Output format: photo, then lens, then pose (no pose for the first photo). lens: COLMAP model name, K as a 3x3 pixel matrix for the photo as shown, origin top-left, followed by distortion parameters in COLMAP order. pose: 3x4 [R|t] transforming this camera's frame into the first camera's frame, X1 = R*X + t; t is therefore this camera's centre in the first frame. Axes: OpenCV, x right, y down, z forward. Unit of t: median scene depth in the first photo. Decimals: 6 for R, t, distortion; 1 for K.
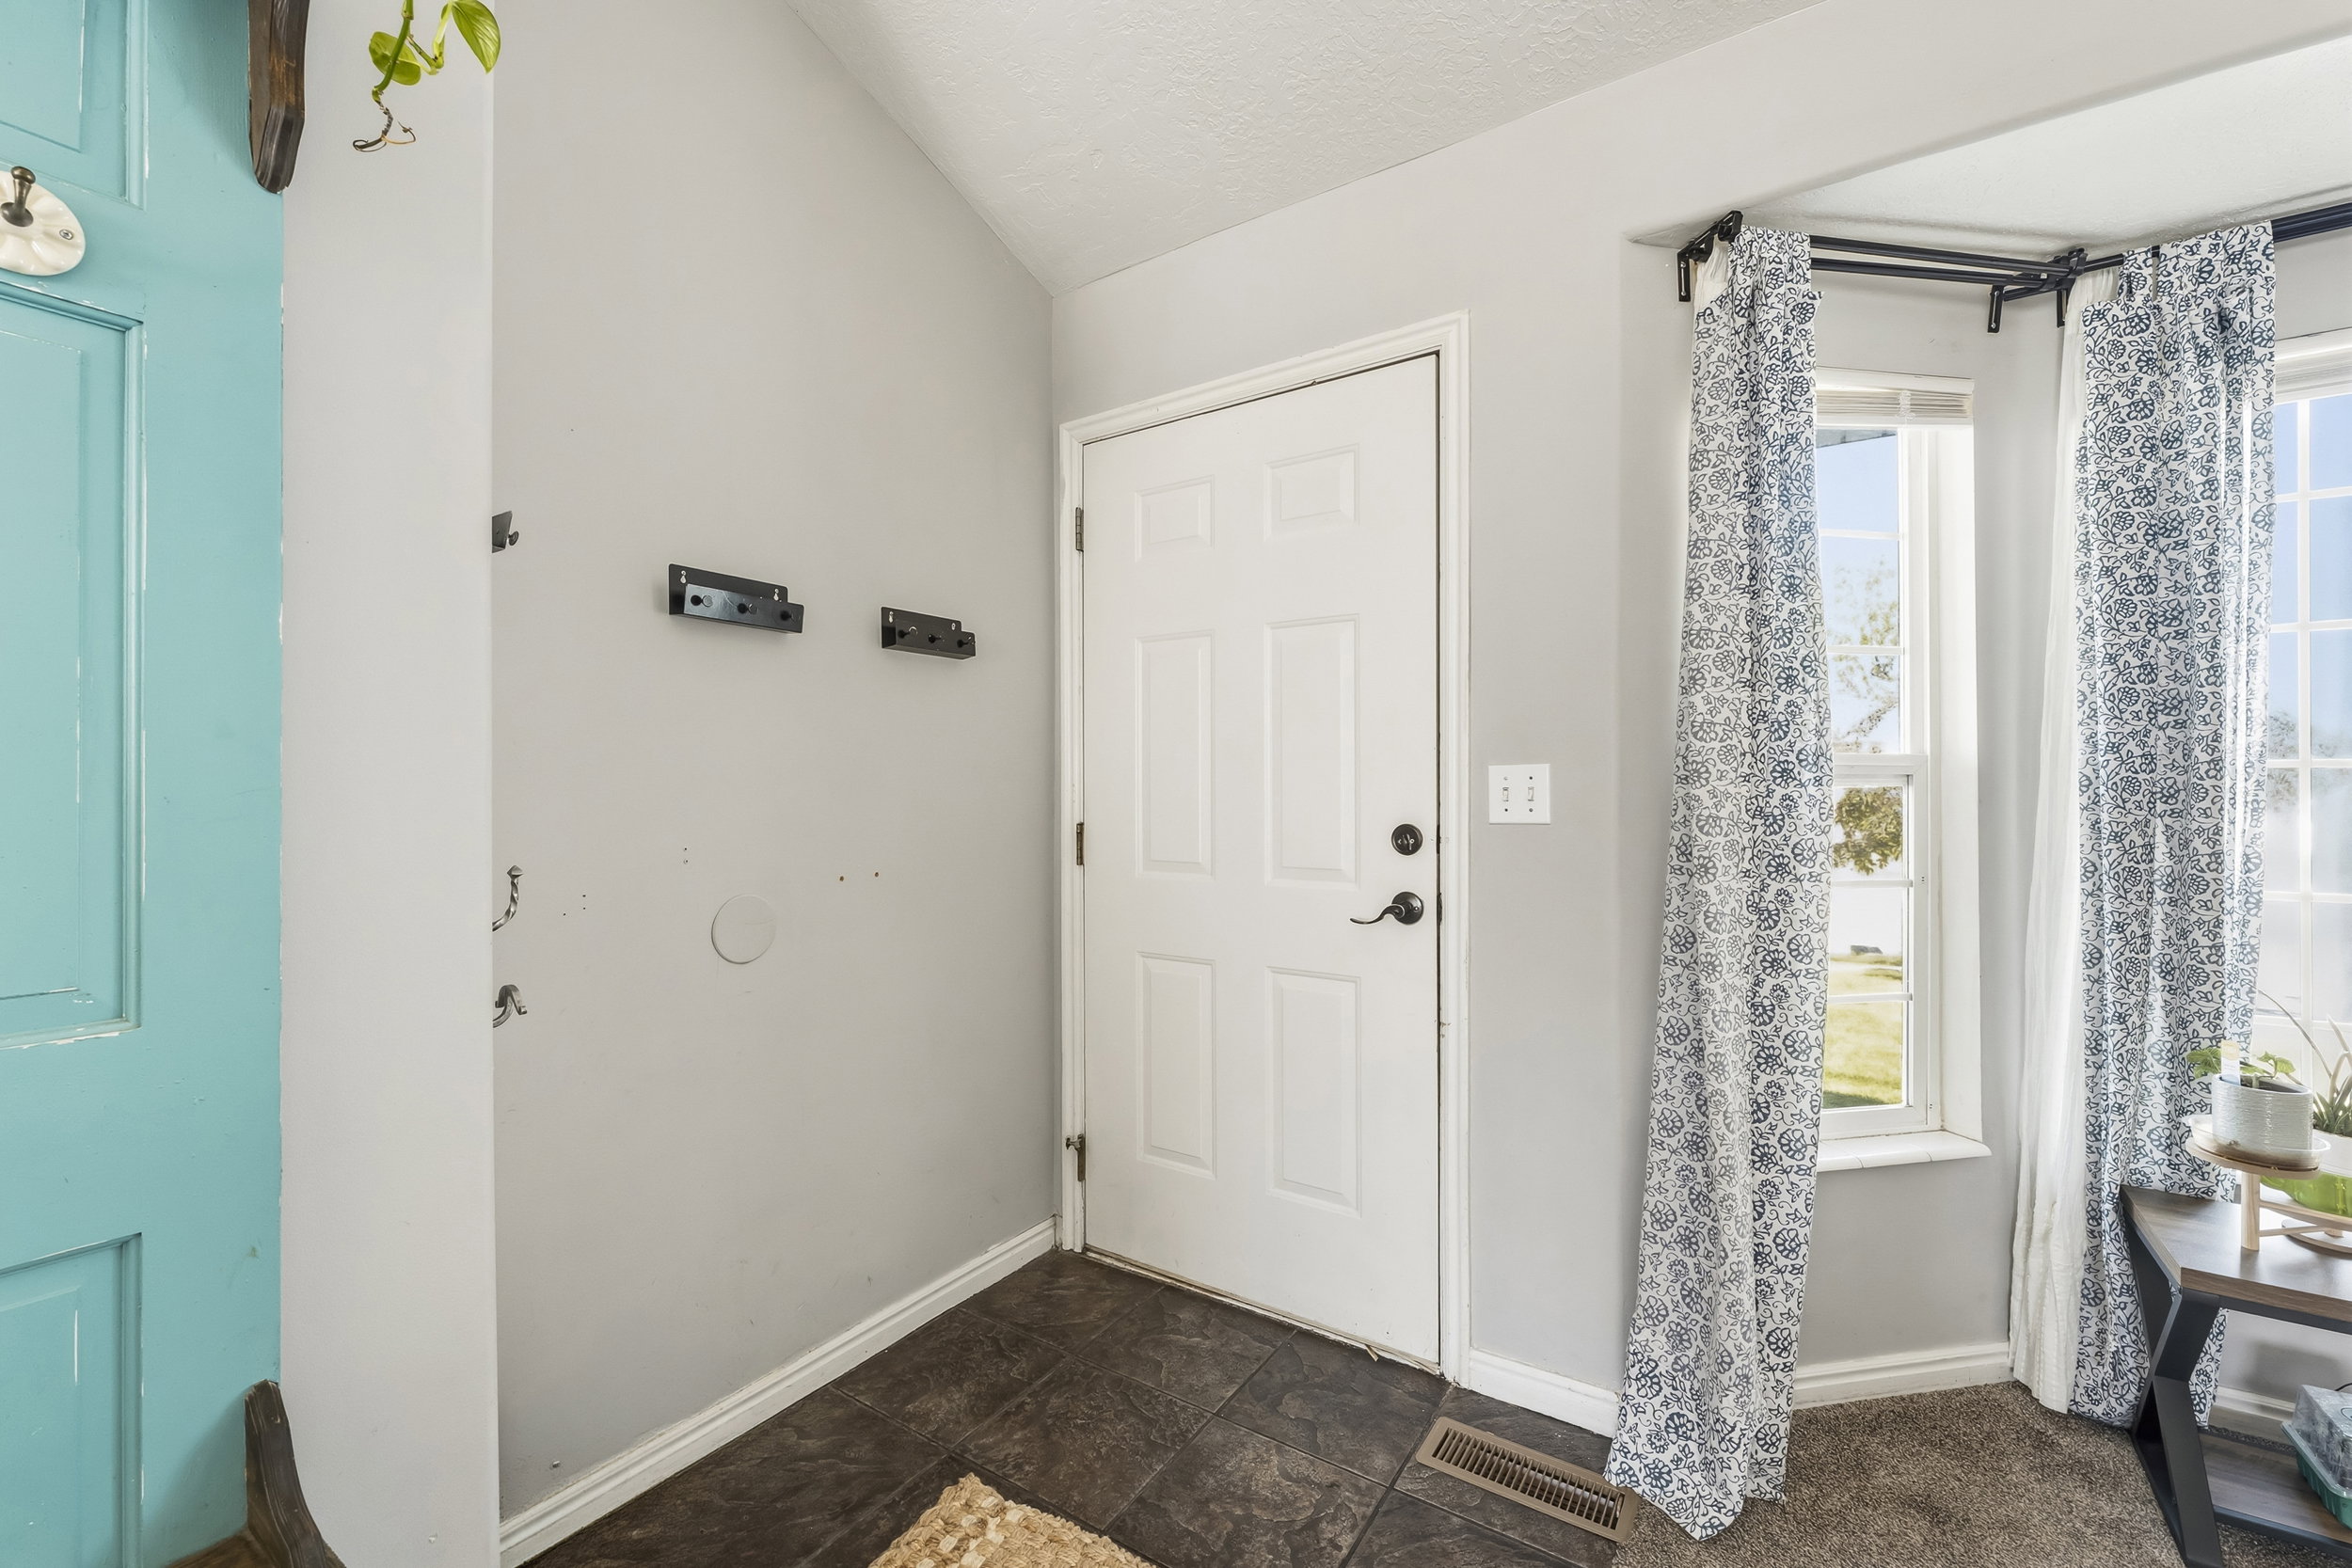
lens RADIAL K [[964.4, 0, 1164.8], [0, 964.4, 789.1], [0, 0, 1]] dist [0.000846, -0.000234]
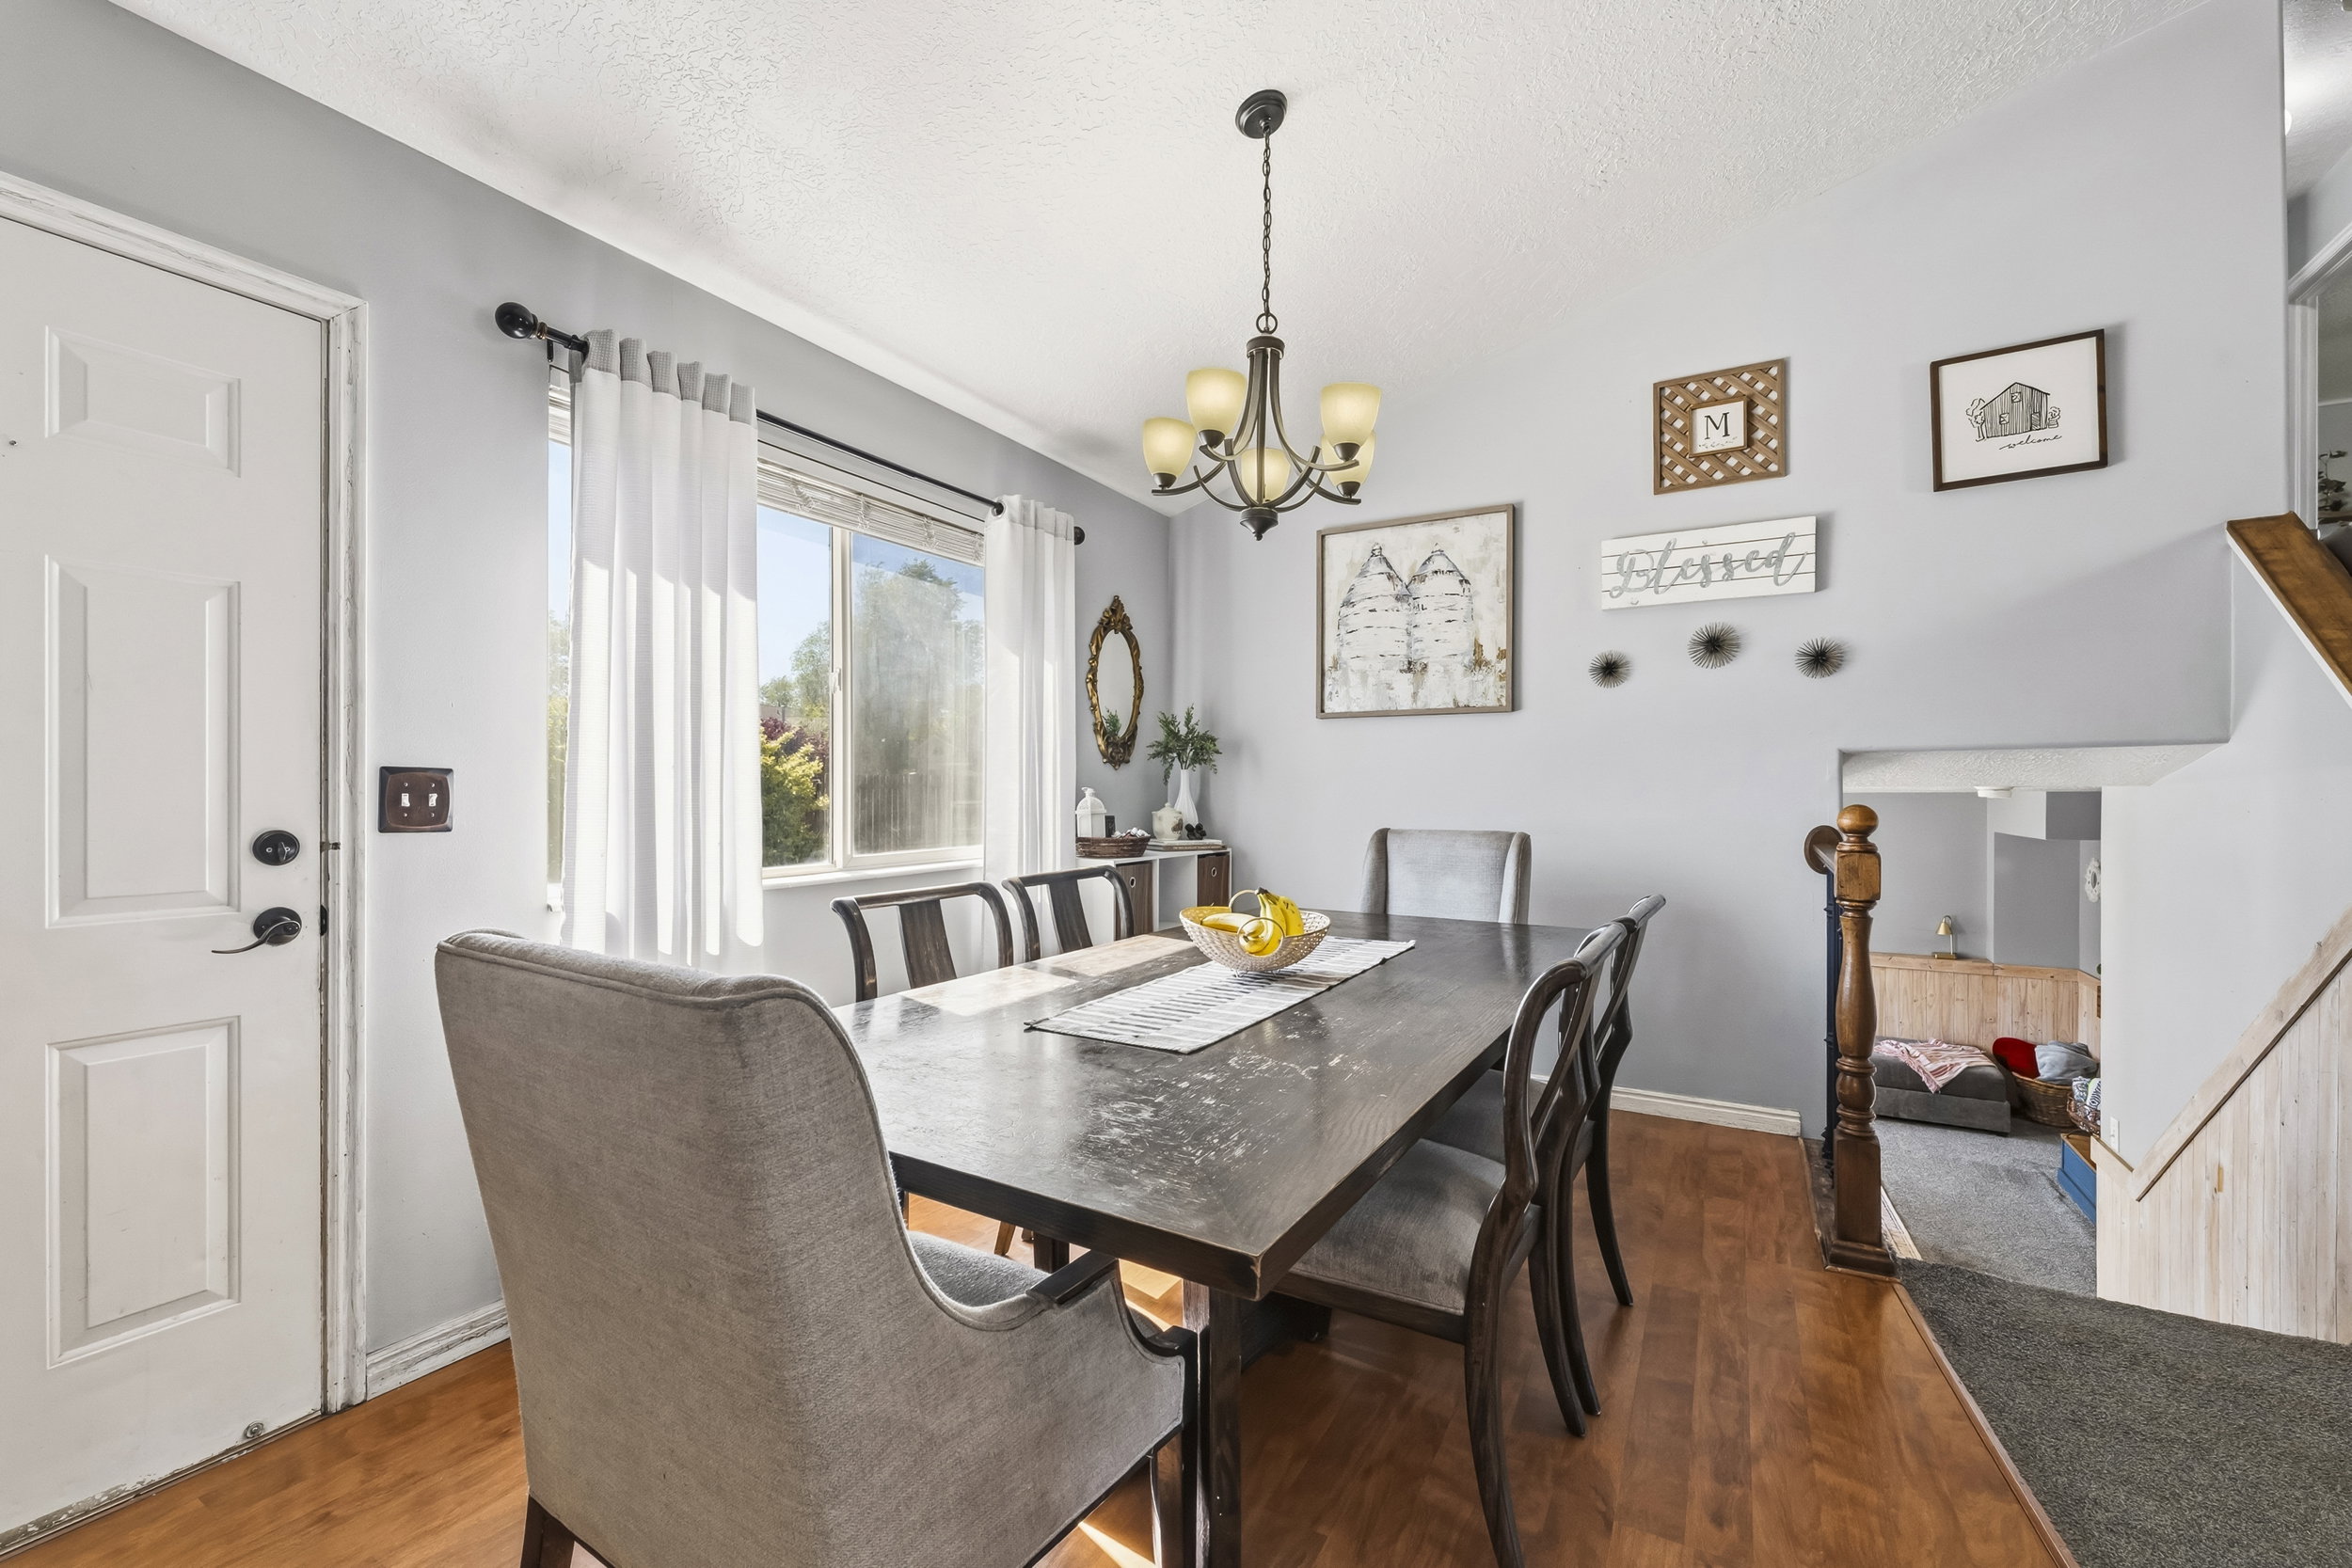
lens RADIAL K [[964.4, 0, 1185.5], [0, 964.4, 794.9], [0, 0, 1]] dist [0.000846, -0.000234]
pose [[-0.078300, 0.005131, 0.996917, -0.799749], [-0.006907, 0.999960, -0.005689, 0.003682], [-0.996906, -0.007331, -0.078261, 0.289659]]
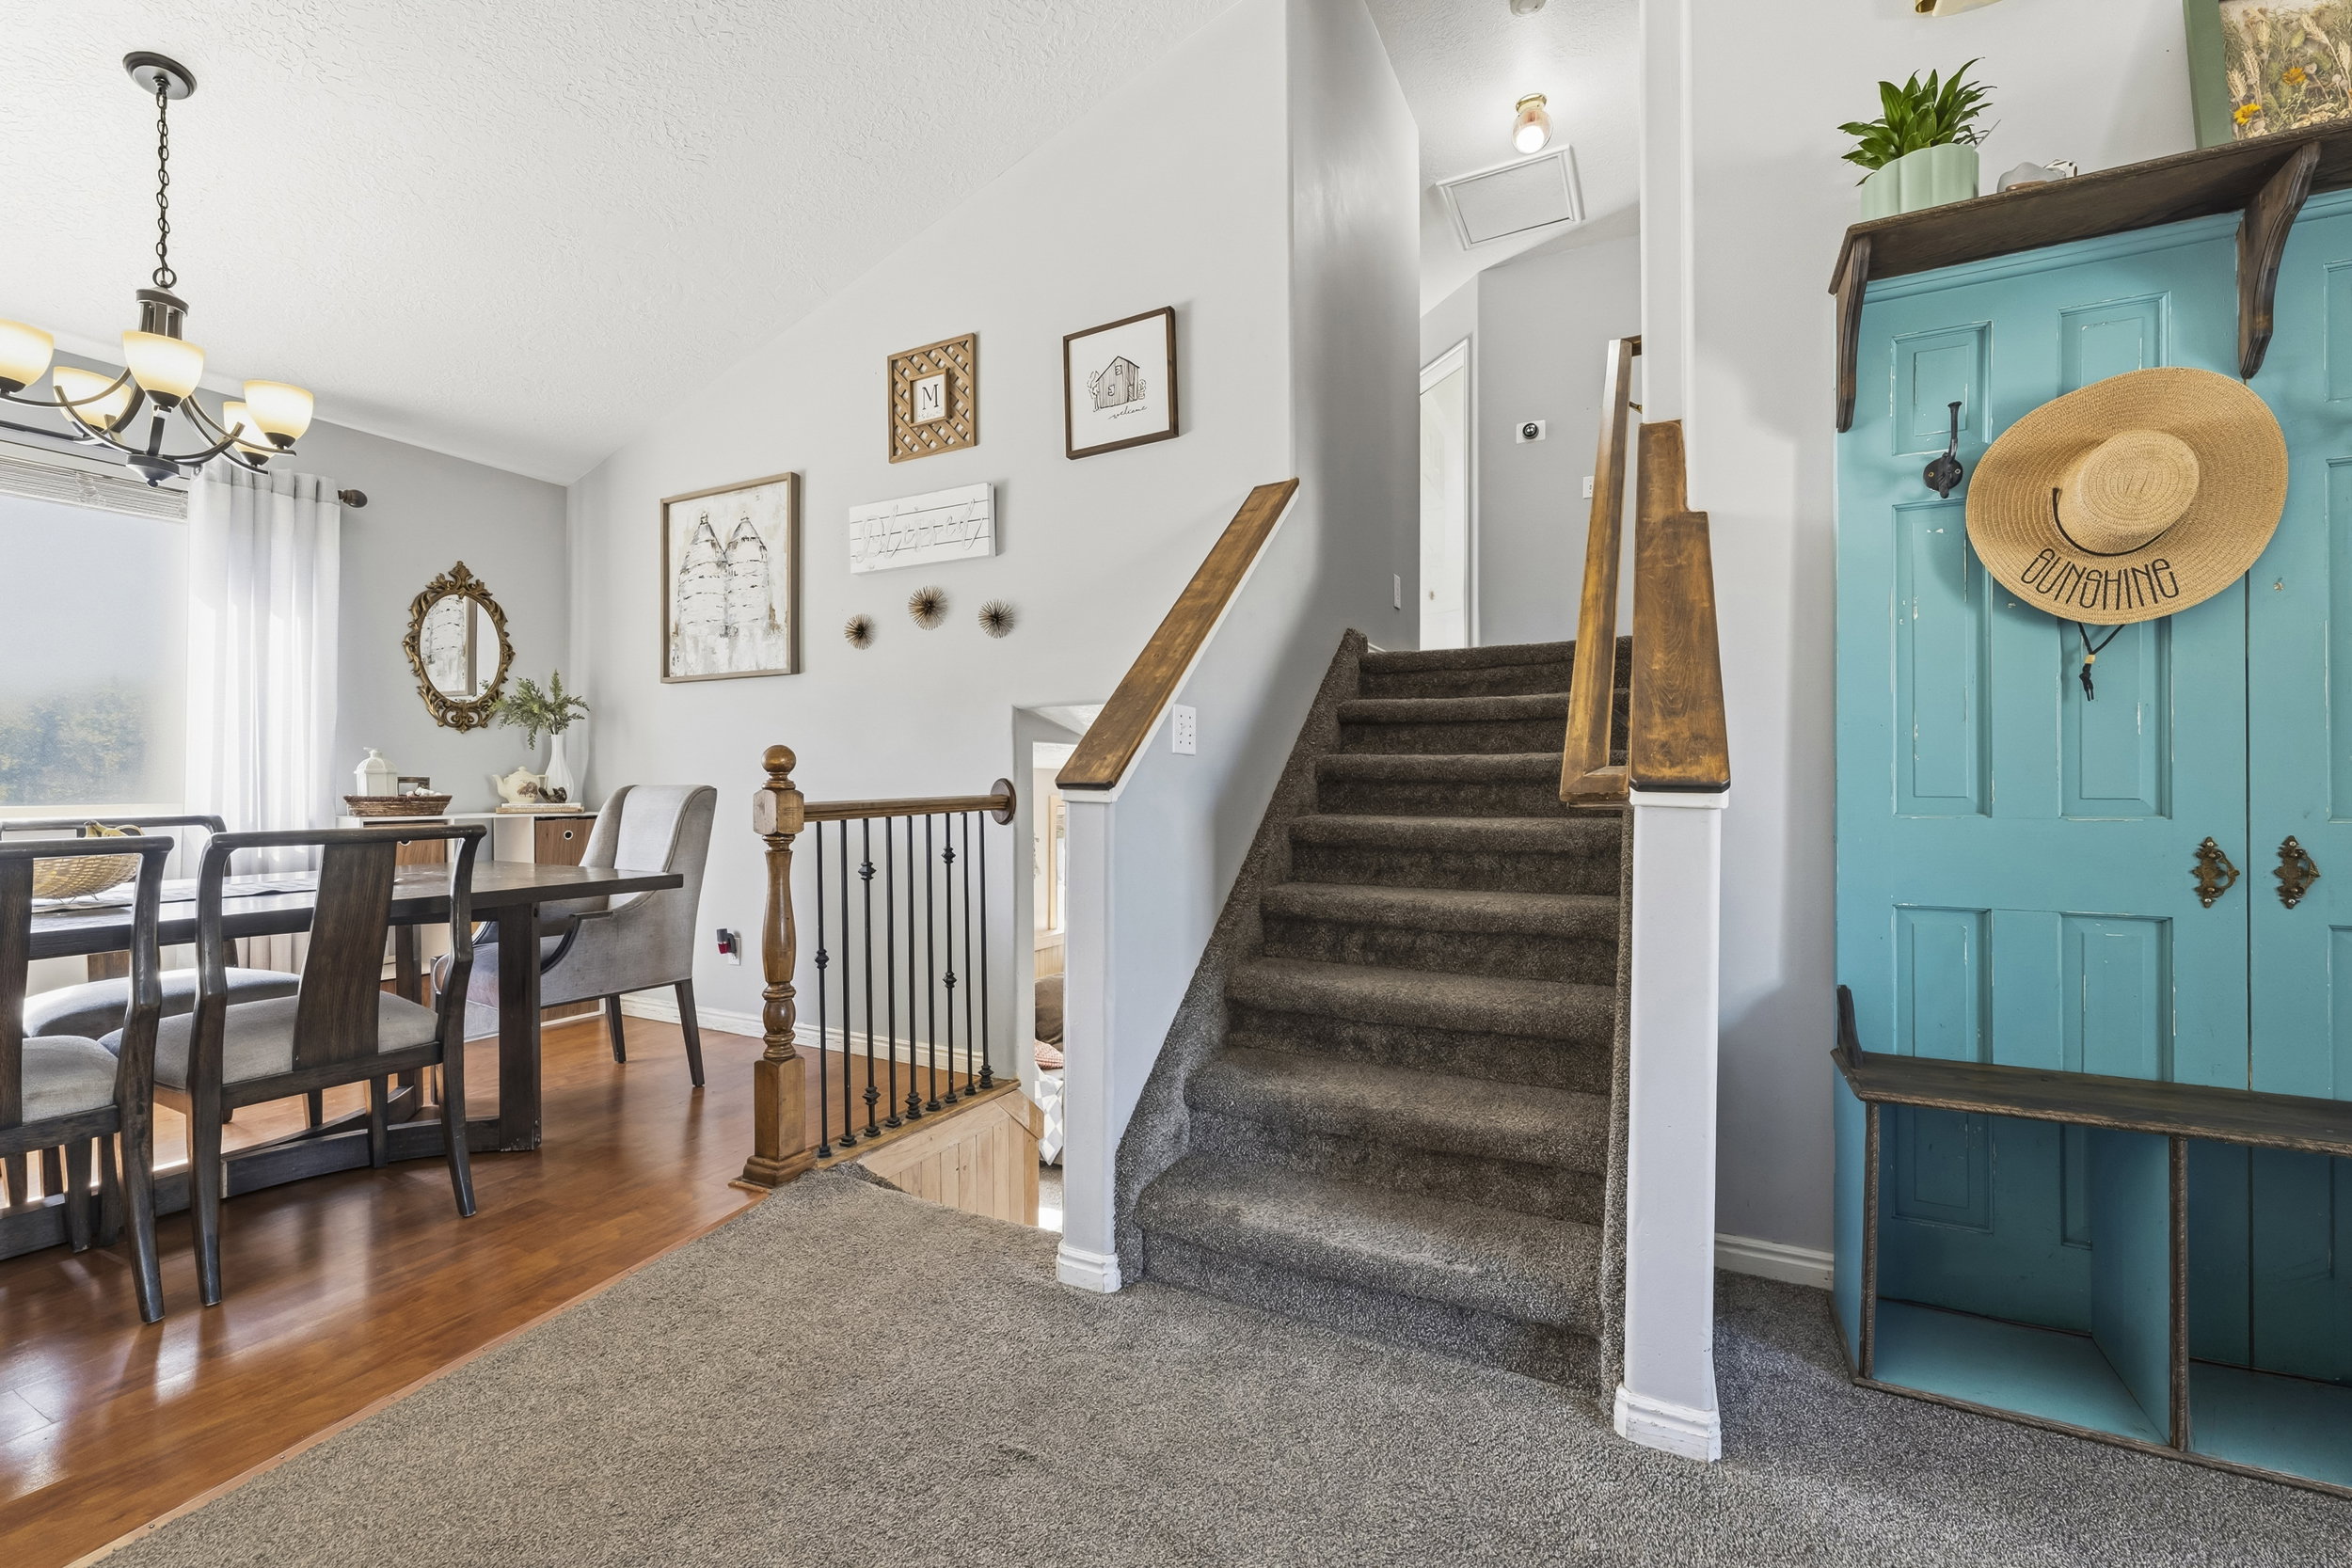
lens RADIAL K [[964.4, 0, 1169.9], [0, 964.4, 785.0], [0, 0, 1]] dist [0.000846, -0.000234]
pose [[-0.120899, 0.010404, 0.992610, -1.022329], [-0.003467, 0.999935, -0.010903, 0.079775], [-0.992659, -0.004759, -0.120855, -1.224937]]
